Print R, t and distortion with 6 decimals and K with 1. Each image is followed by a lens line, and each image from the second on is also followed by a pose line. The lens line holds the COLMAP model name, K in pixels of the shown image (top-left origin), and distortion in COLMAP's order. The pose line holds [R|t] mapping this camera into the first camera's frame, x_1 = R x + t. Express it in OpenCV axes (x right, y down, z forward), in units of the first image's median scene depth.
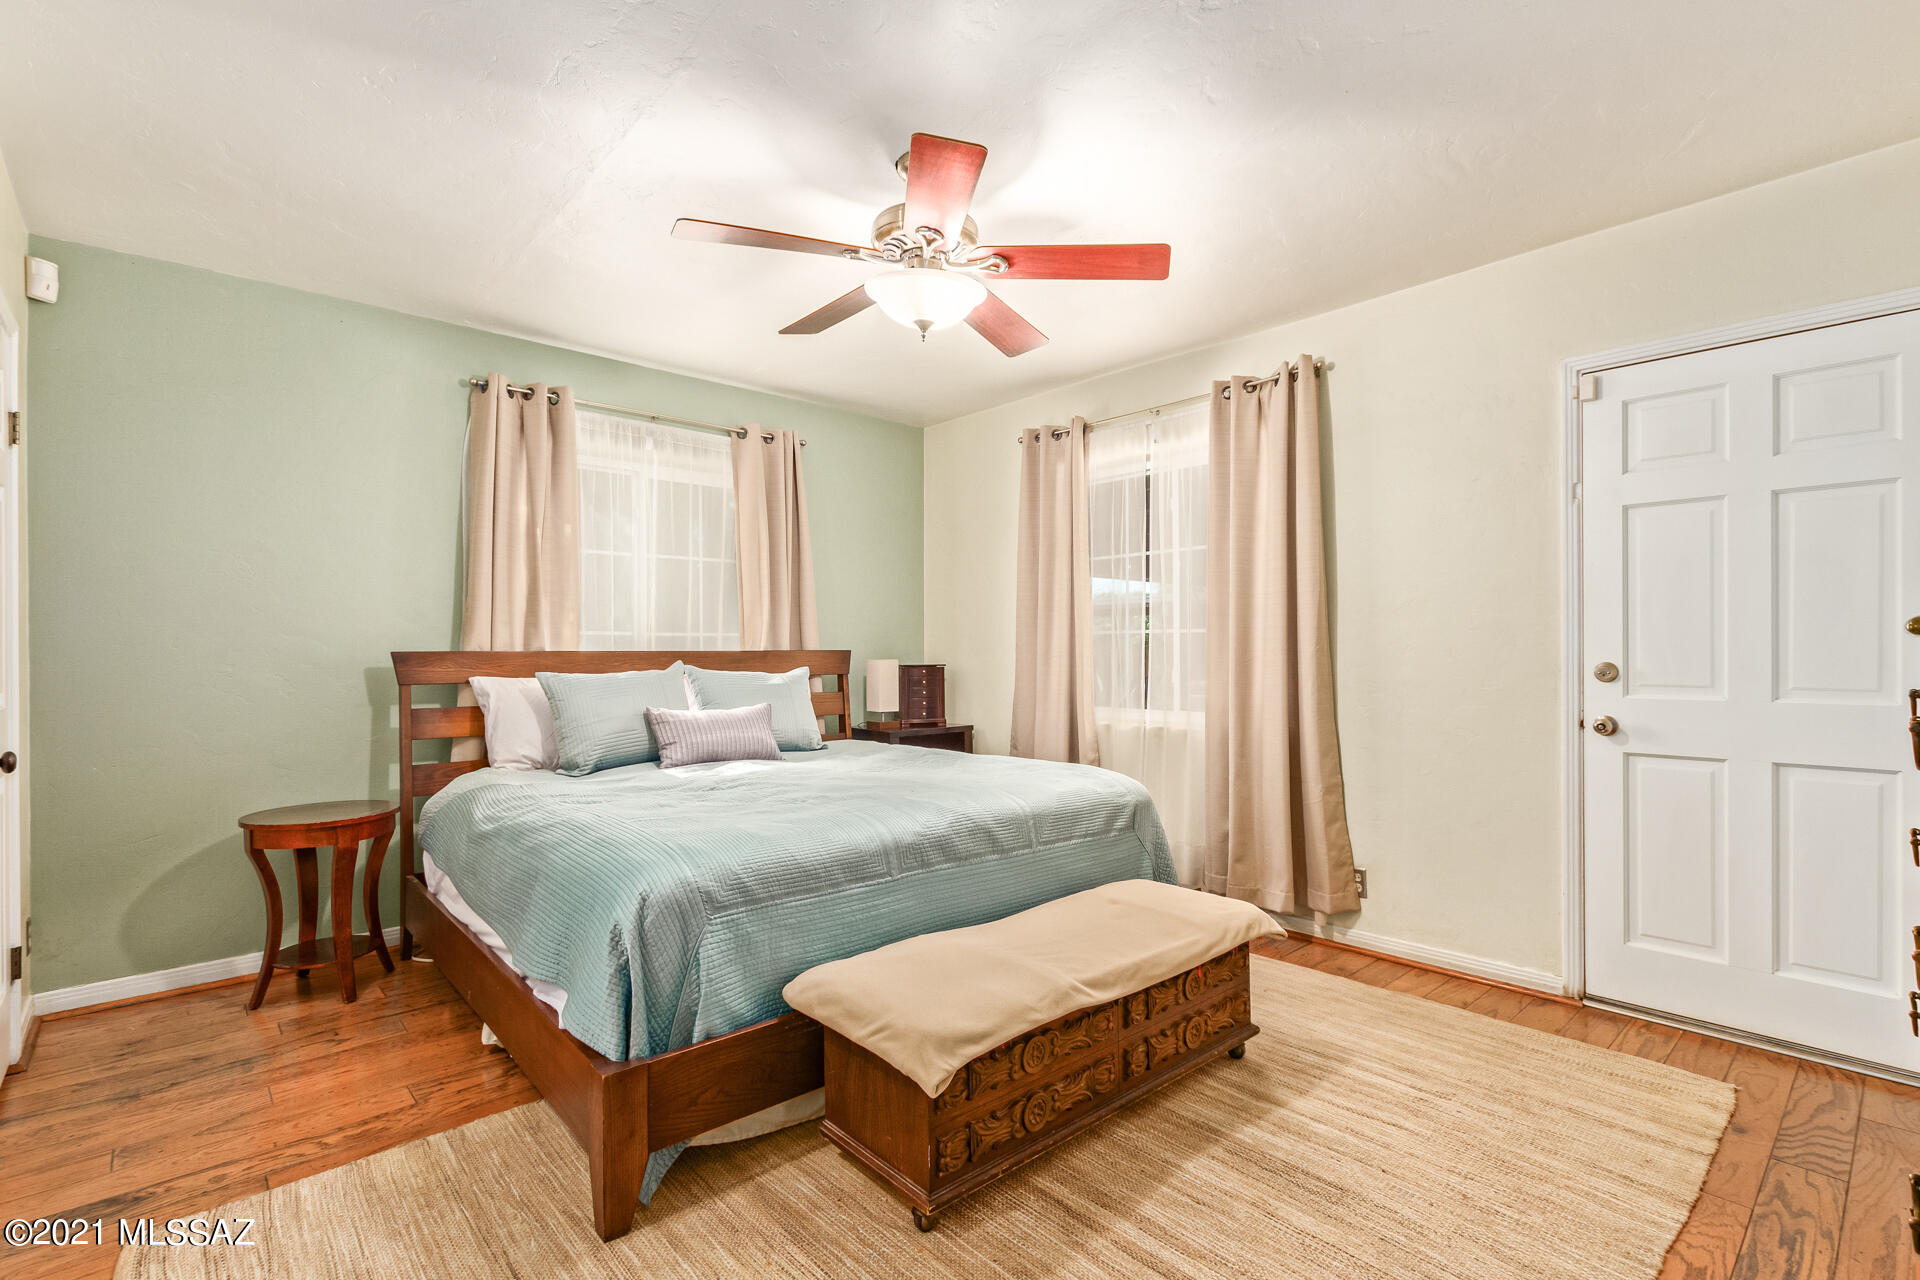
lens RADIAL K [[896.5, 0, 960.0], [0, 896.5, 640.0], [0, 0, 1]] dist [-0.004410, -0.000657]
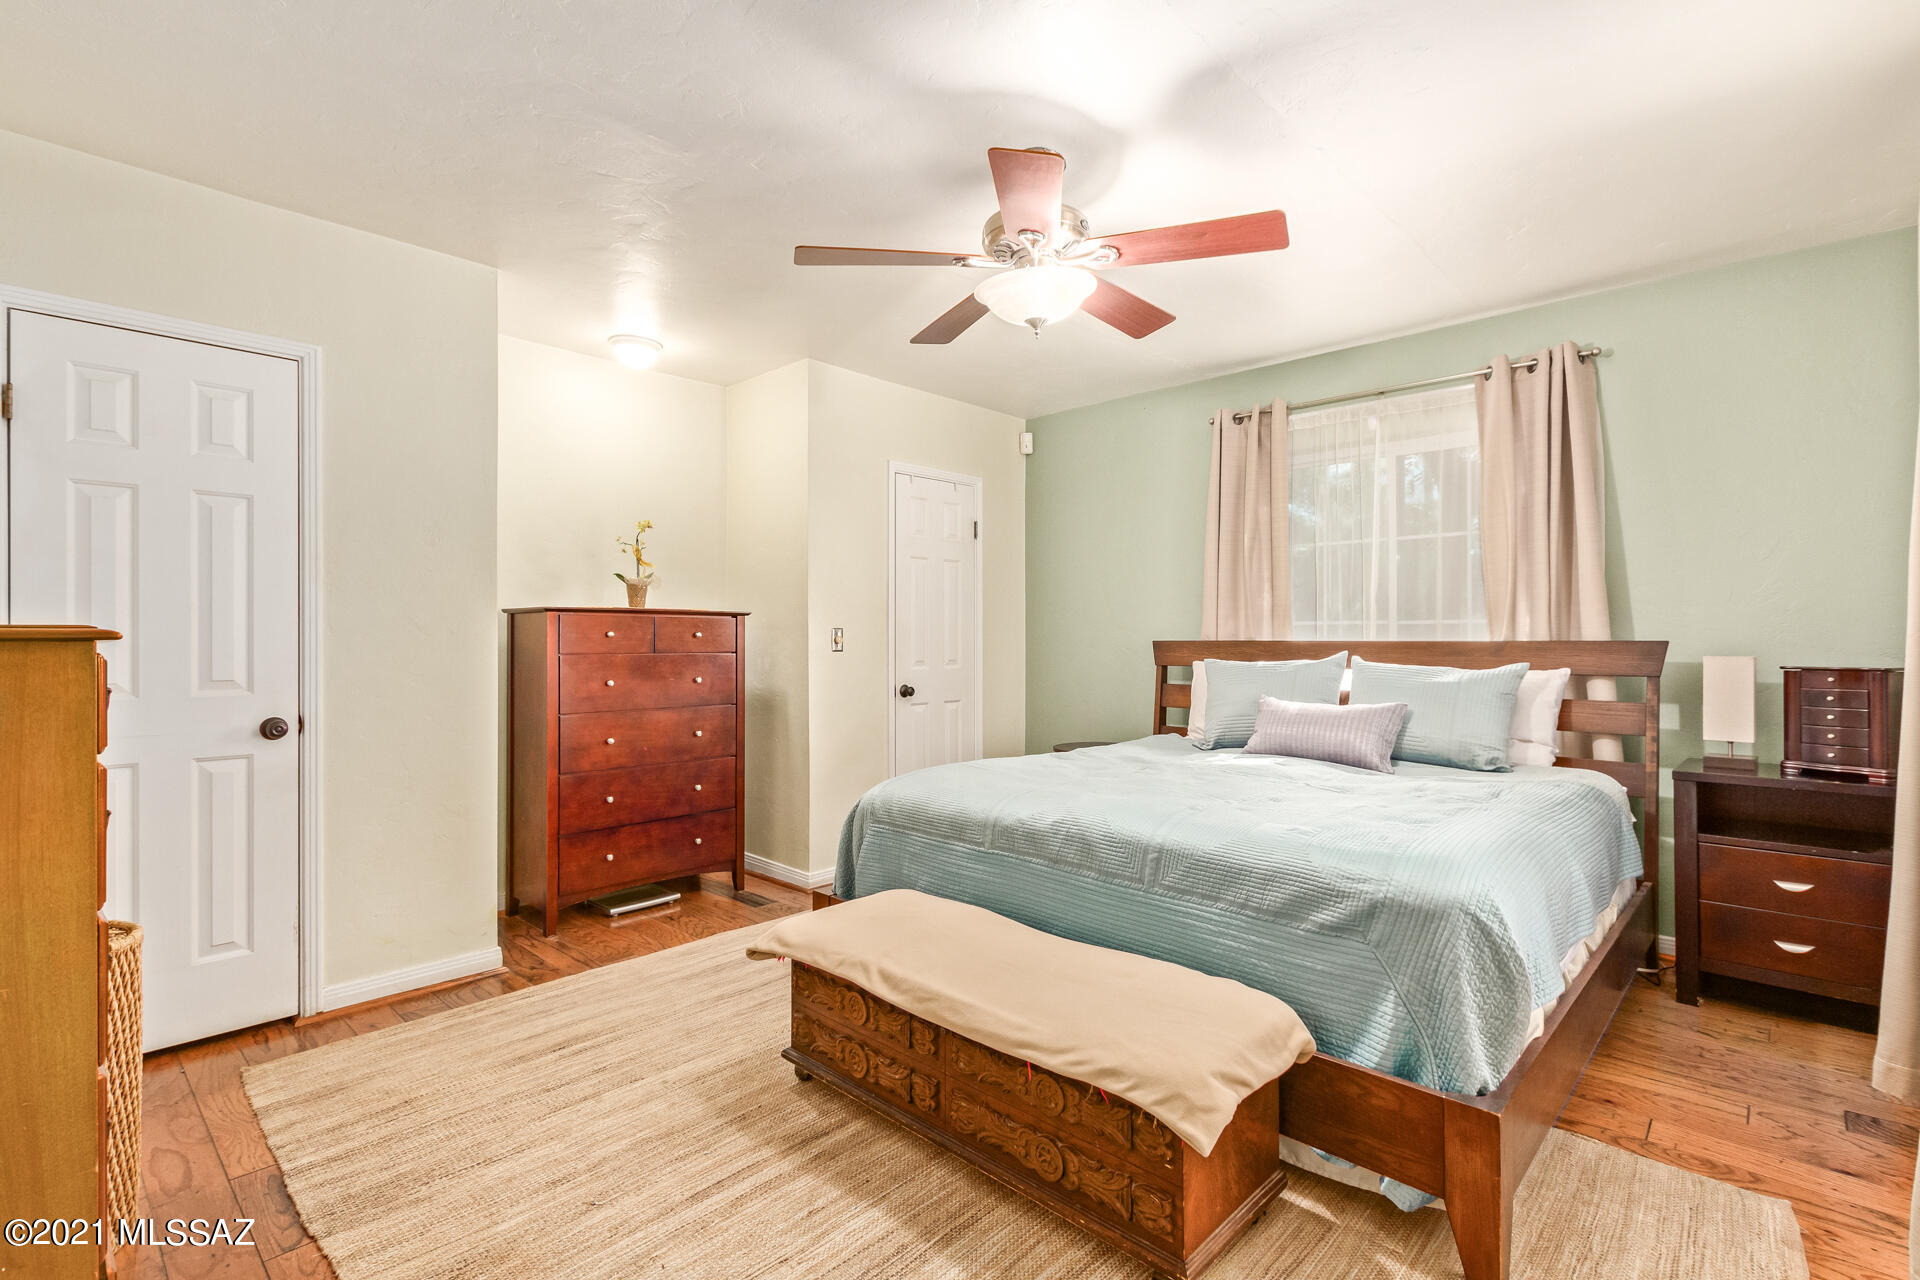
lens RADIAL K [[884.0, 0, 969.2], [0, 884.0, 633.0], [0, 0, 1]] dist [0.010636, -0.000847]
pose [[0.081270, -0.003041, -0.996687, 0.914755], [0.014658, 0.999891, -0.001855, -0.001442], [0.996584, -0.014459, 0.081306, 0.805437]]
